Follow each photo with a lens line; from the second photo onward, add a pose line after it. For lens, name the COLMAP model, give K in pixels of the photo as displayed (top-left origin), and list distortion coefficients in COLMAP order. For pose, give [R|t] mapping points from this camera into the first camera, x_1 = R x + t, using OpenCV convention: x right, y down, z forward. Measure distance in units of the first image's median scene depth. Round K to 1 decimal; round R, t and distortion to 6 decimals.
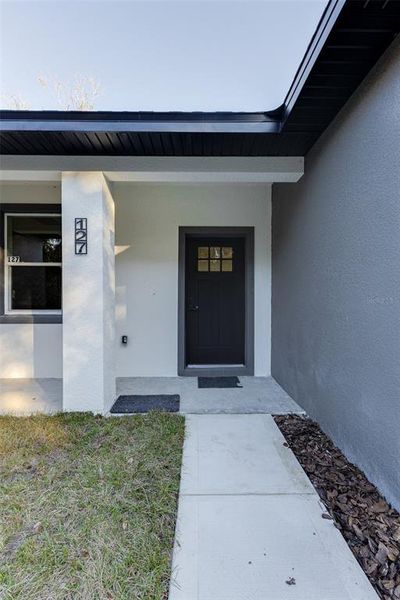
lens RADIAL K [[261.8, 0, 200.0], [0, 261.8, 300.0], [0, 0, 1]] dist [0.001880, -0.000026]
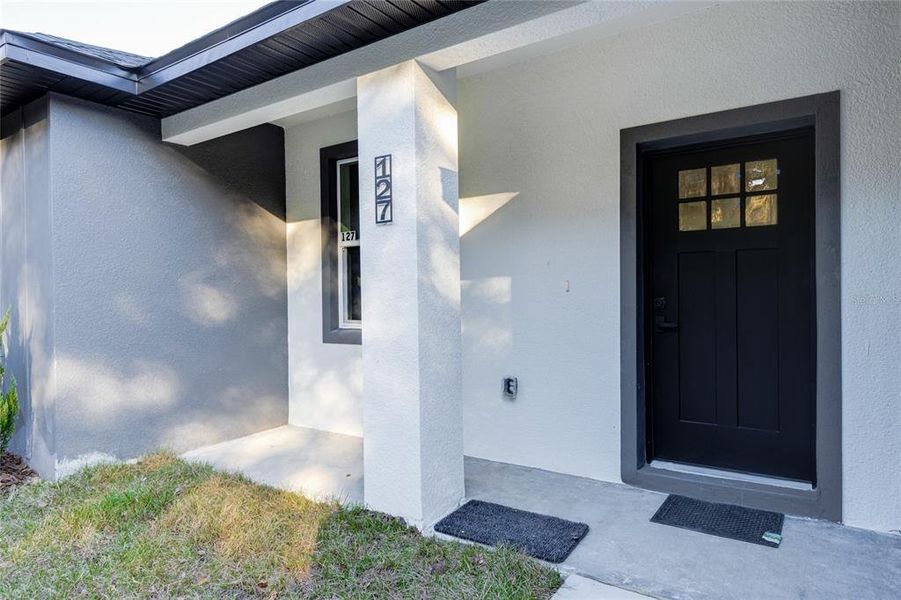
lens RADIAL K [[565.2, 0, 450.5], [0, 565.2, 300.0], [0, 0, 1]] dist [0.016247, -0.030566]
pose [[0.805501, -0.005358, -0.592570, 0.295422], [0.010270, 0.999935, 0.004919, -0.017174], [0.592506, -0.010048, 0.805504, 0.120642]]
